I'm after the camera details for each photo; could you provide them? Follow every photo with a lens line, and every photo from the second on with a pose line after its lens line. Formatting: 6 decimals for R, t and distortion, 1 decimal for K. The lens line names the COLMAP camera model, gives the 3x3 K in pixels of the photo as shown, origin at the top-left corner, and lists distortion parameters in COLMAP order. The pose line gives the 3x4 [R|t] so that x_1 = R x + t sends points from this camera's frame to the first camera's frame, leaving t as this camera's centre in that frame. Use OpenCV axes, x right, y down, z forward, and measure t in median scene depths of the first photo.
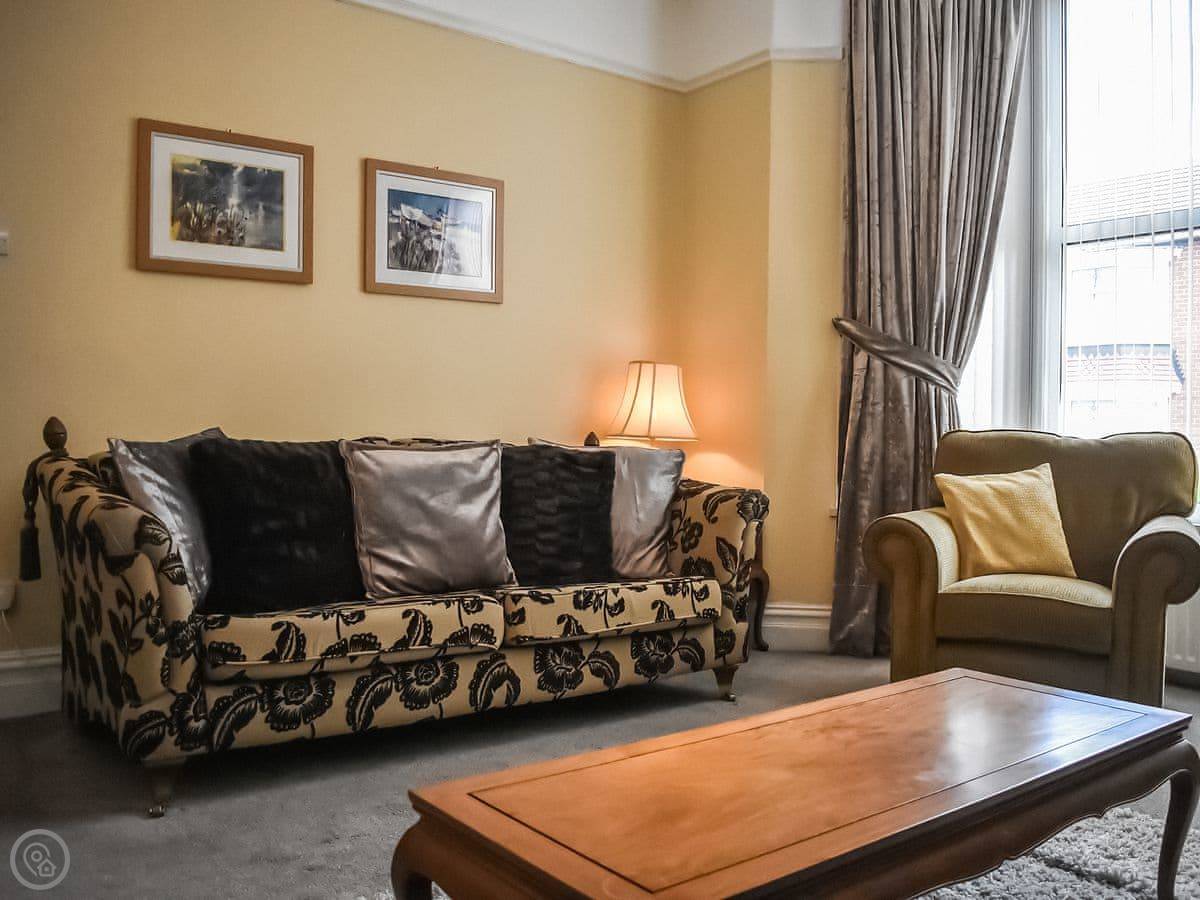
lens RADIAL K [[1062.8, 0, 600.0], [0, 1062.8, 450.0], [0, 0, 1]] dist [-0.103427, 0.002301]
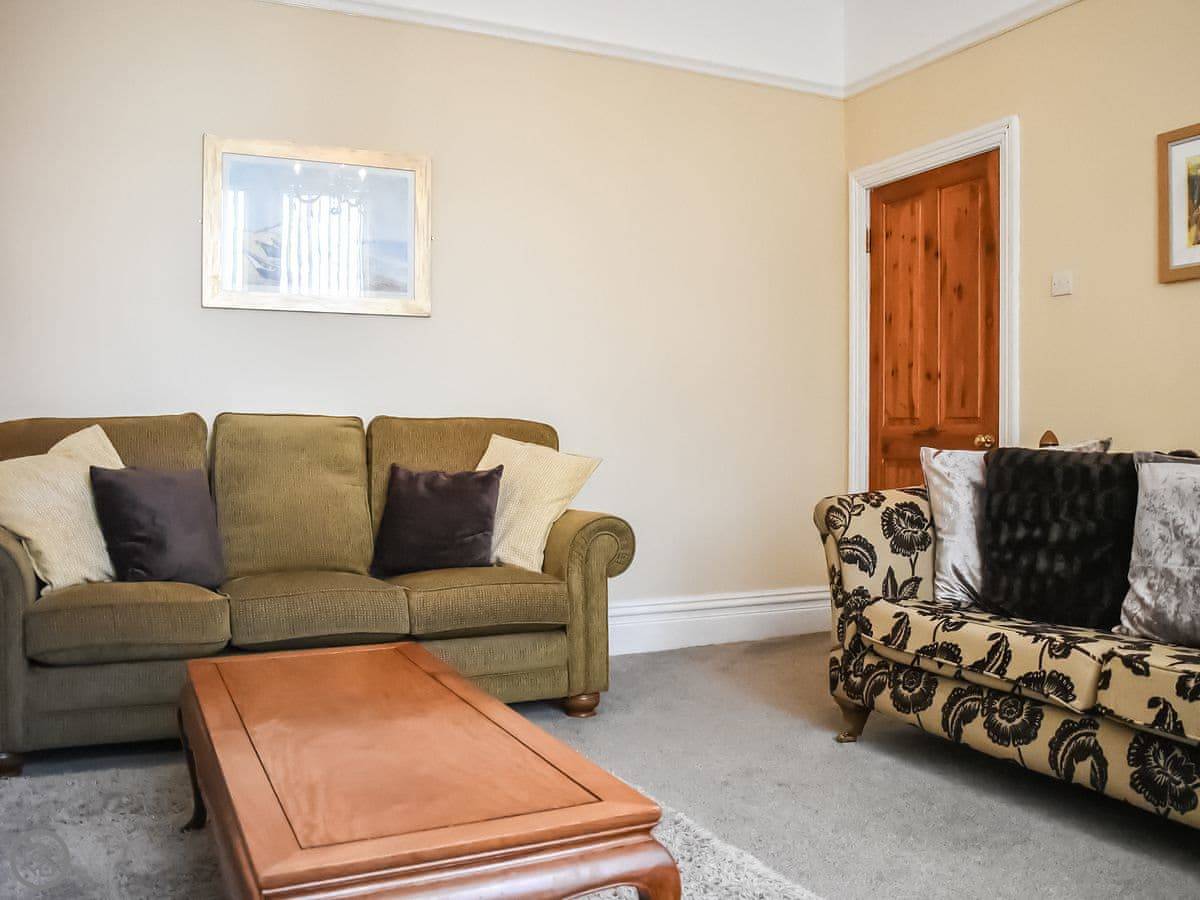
lens RADIAL K [[1062.8, 0, 600.0], [0, 1062.8, 450.0], [0, 0, 1]] dist [-0.103427, 0.002301]
pose [[-0.233255, -0.005500, -0.972400, 0.771368], [-0.025684, 0.999670, 0.000507, -0.000712], [0.972076, 0.025094, -0.233319, 0.850970]]
